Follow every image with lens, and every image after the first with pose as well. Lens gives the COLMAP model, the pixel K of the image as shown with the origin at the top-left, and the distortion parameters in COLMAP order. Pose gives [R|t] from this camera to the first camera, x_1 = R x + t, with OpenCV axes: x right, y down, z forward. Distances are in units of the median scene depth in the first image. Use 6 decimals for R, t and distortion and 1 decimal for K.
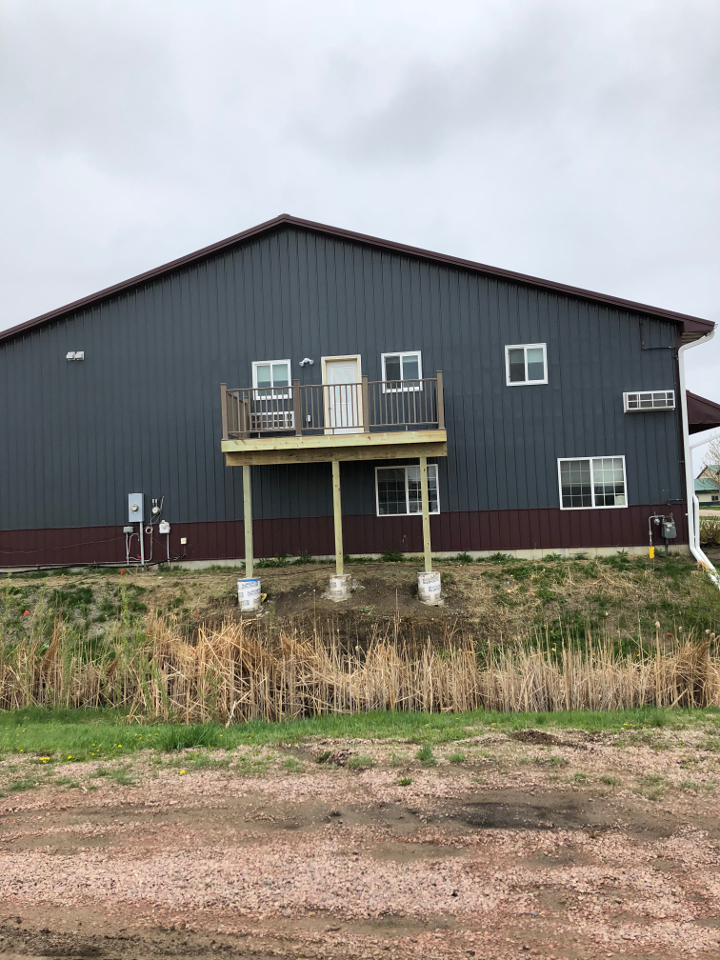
lens RADIAL K [[774.5, 0, 360.0], [0, 774.5, 480.0], [0, 0, 1]] dist [0.191605, -0.489085]
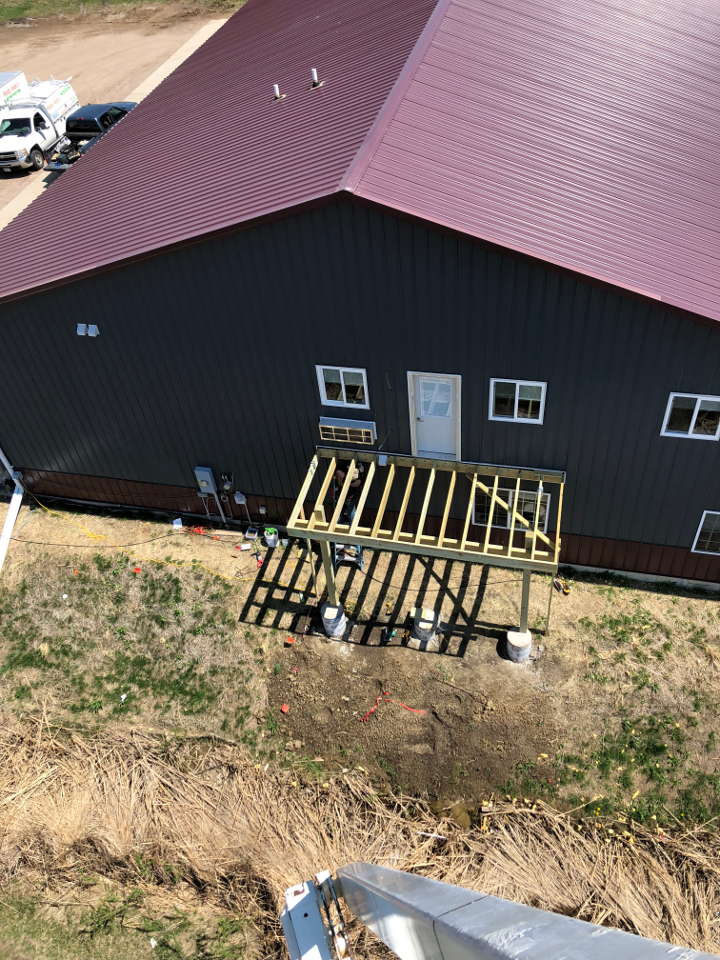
lens RADIAL K [[774.5, 0, 360.0], [0, 774.5, 480.0], [0, 0, 1]] dist [0.191605, -0.489085]
pose [[0.990955, 0.058411, -0.120816, 0.000366], [0.053826, 0.651695, 0.756569, -0.668968], [0.122927, -0.756229, 0.642656, 0.462068]]
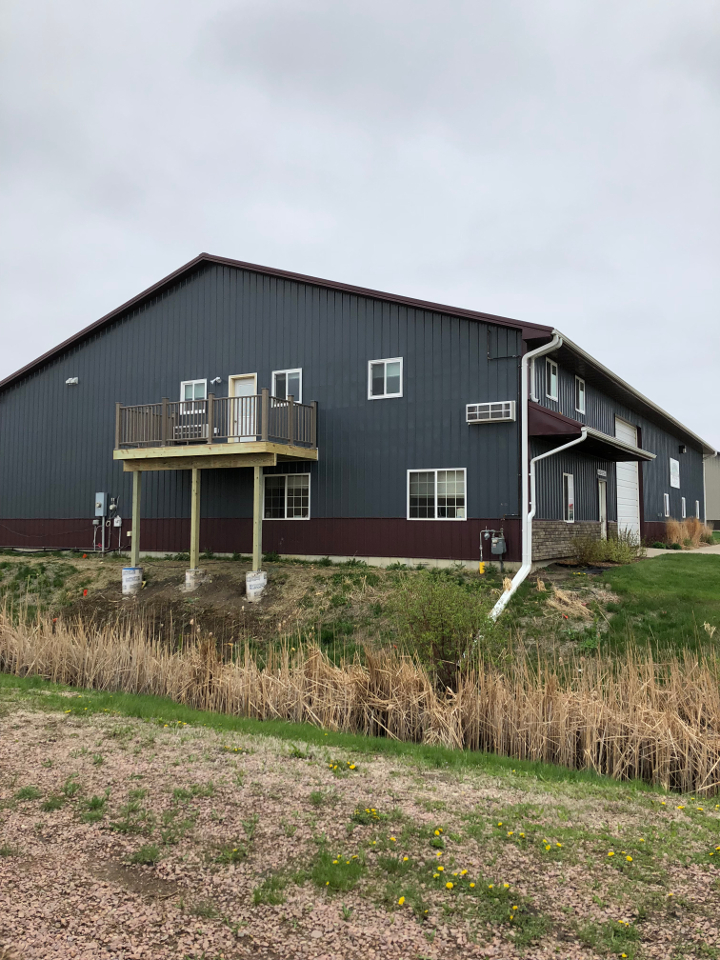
lens RADIAL K [[774.5, 0, 360.0], [0, 774.5, 480.0], [0, 0, 1]] dist [0.191605, -0.489085]
pose [[0.913308, 0.021427, -0.406706, 0.604072], [-0.023198, 0.999731, 0.000576, -0.013185], [0.406609, 0.008908, 0.913559, 0.050012]]
